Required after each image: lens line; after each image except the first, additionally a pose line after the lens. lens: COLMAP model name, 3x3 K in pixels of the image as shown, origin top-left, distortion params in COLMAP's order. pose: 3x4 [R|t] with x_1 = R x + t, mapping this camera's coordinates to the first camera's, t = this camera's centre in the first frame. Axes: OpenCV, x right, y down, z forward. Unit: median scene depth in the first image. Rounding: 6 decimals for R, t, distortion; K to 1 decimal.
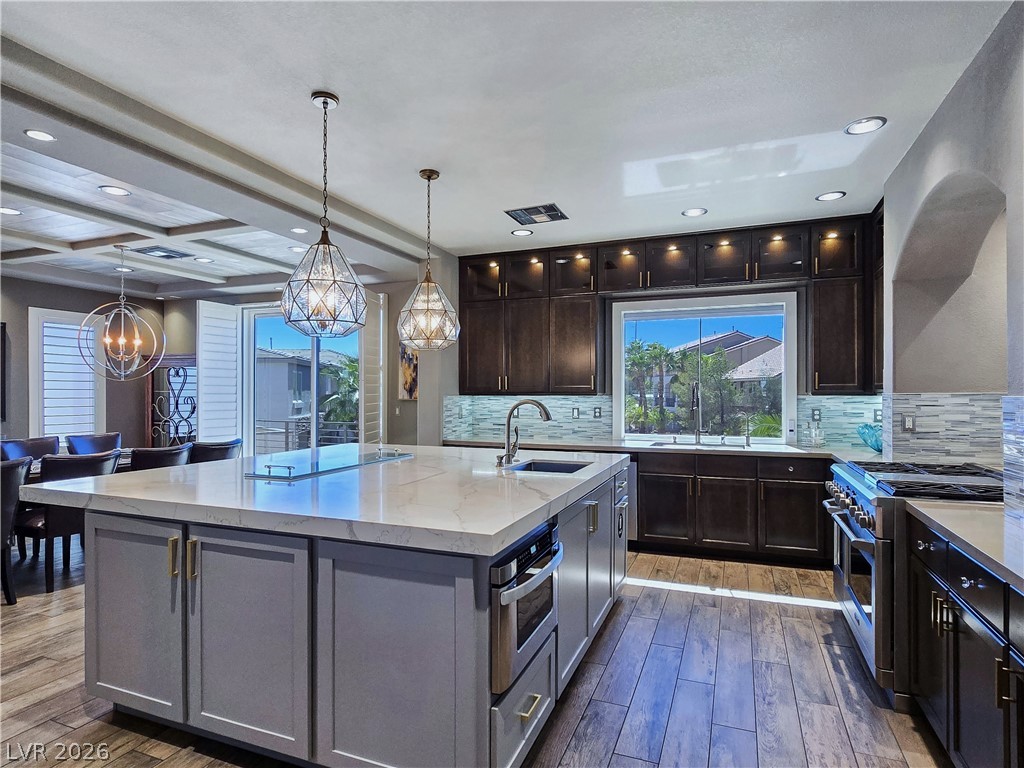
lens RADIAL K [[565.4, 0, 510.6], [0, 565.4, 392.4], [0, 0, 1]] dist [-0.002226, -0.003379]
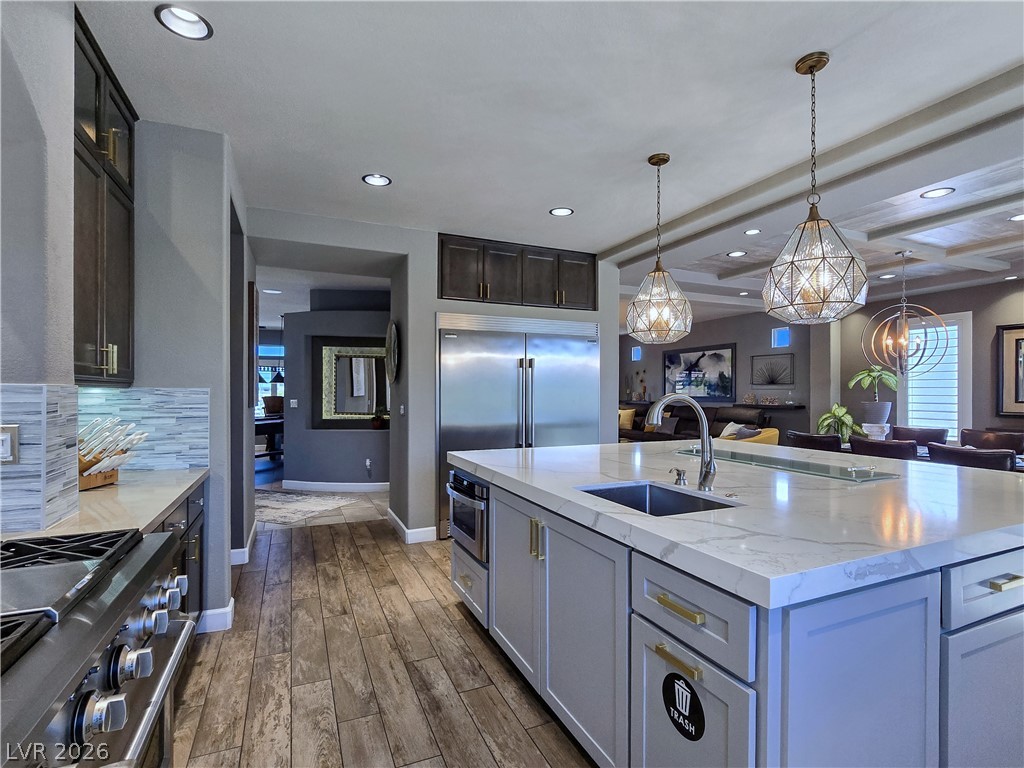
lens RADIAL K [[499.7, 0, 510.0], [0, 499.7, 392.2], [0, 0, 1]] dist [-0.002833, -0.000880]
pose [[-0.701839, 0.000093, -0.712336, 0.480944], [-0.002039, 0.999996, 0.002139, 0.007354], [0.712333, 0.002954, -0.701836, 1.038839]]
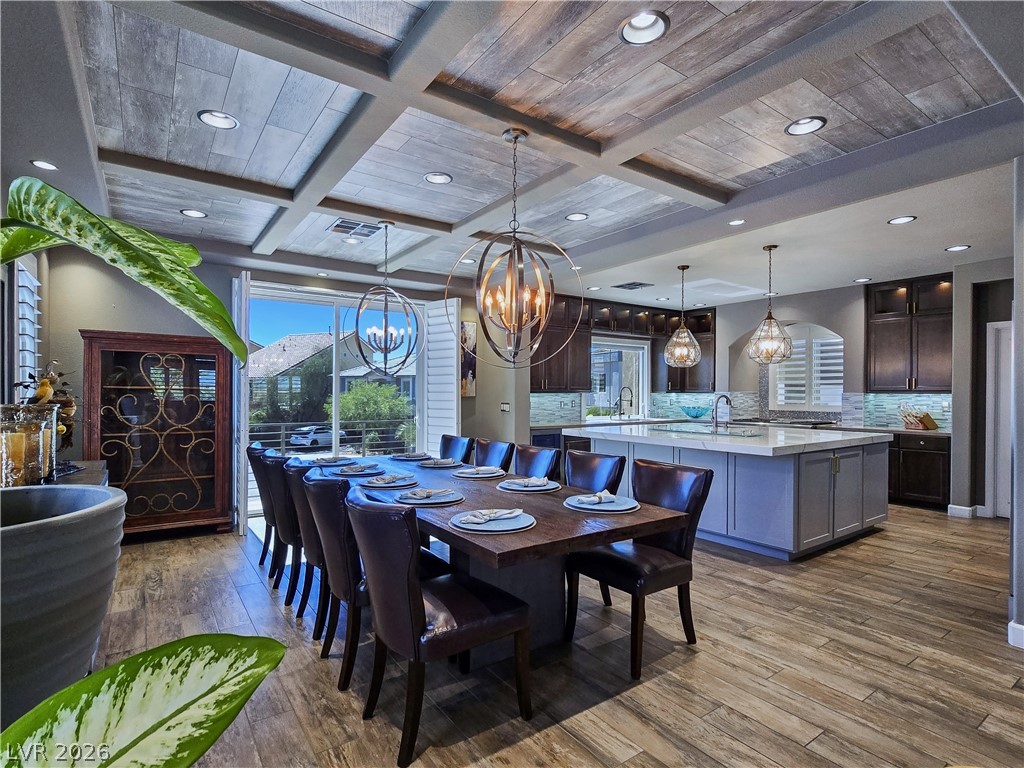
lens RADIAL K [[517.3, 0, 512.6], [0, 517.3, 396.2], [0, 0, 1]] dist [-0.003529, -0.002591]
pose [[0.546702, -0.005228, 0.837311, -1.586595], [-0.003253, 0.999960, 0.008367, 0.003565], [-0.837321, -0.007299, 0.546663, 0.503629]]
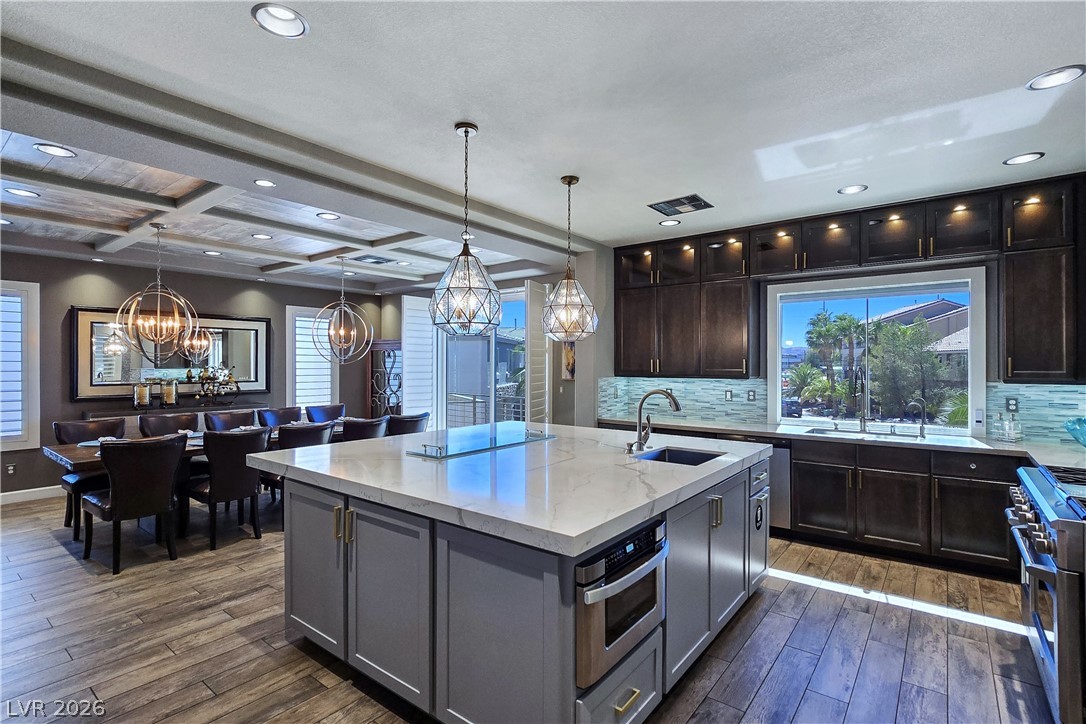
lens RADIAL K [[517.9, 0, 541.0], [0, 517.9, 362.3], [0, 0, 1]] dist [-0.006285, 0.000776]
pose [[0.960047, 0.000854, -0.279836, 0.073202], [-0.001717, 0.999995, -0.002836, -0.028252], [0.279832, 0.003203, 0.960044, 0.025305]]
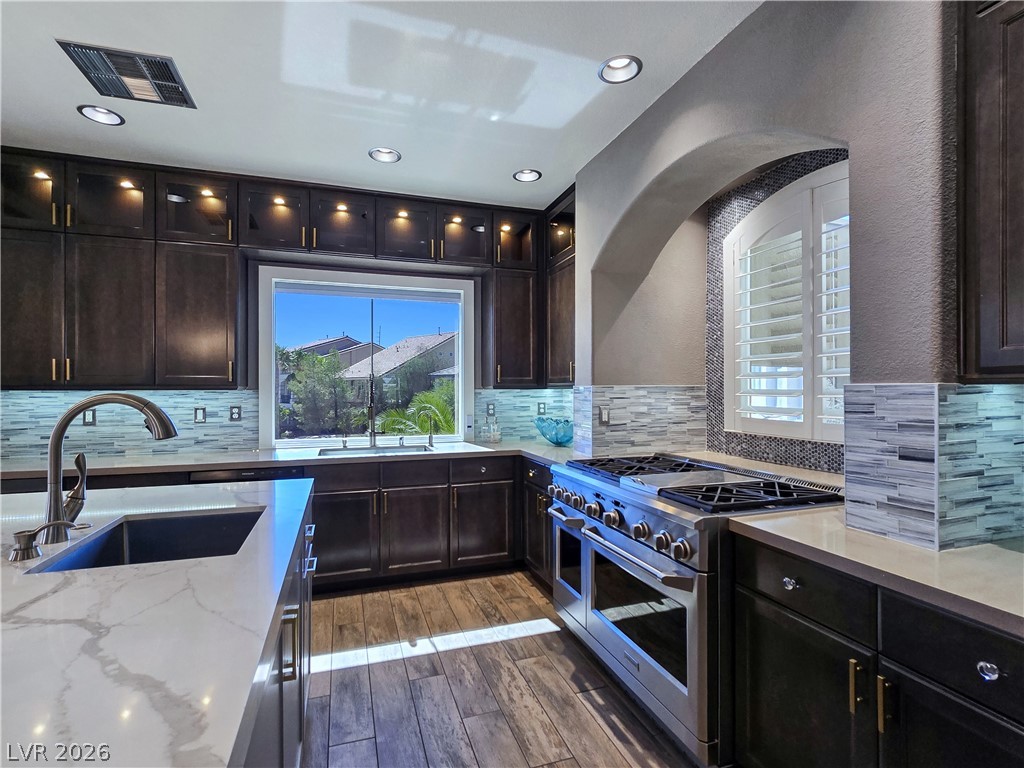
lens RADIAL K [[495.1, 0, 508.6], [0, 495.1, 390.0], [0, 0, 1]] dist [-0.003564, 0.000891]
pose [[0.762329, -0.000588, 0.647189, 0.013327], [0.000802, 1.000000, -0.000036, 0.007897], [-0.647189, 0.000546, 0.762329, 0.401933]]
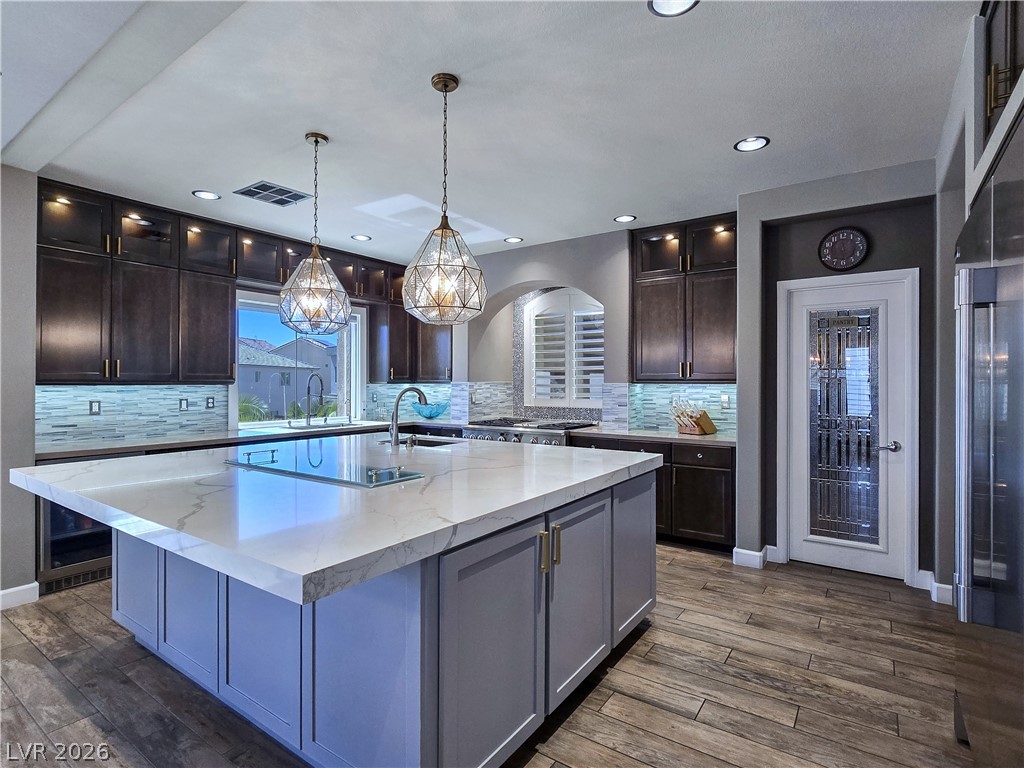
lens RADIAL K [[517.3, 0, 510.9], [0, 517.3, 383.2], [0, 0, 1]] dist [-0.003529, -0.002591]
pose [[0.232090, -0.001040, 0.972694, -0.778835], [-0.001021, 0.999999, 0.001312, 0.002111], [-0.972694, -0.001297, 0.232089, 0.452616]]
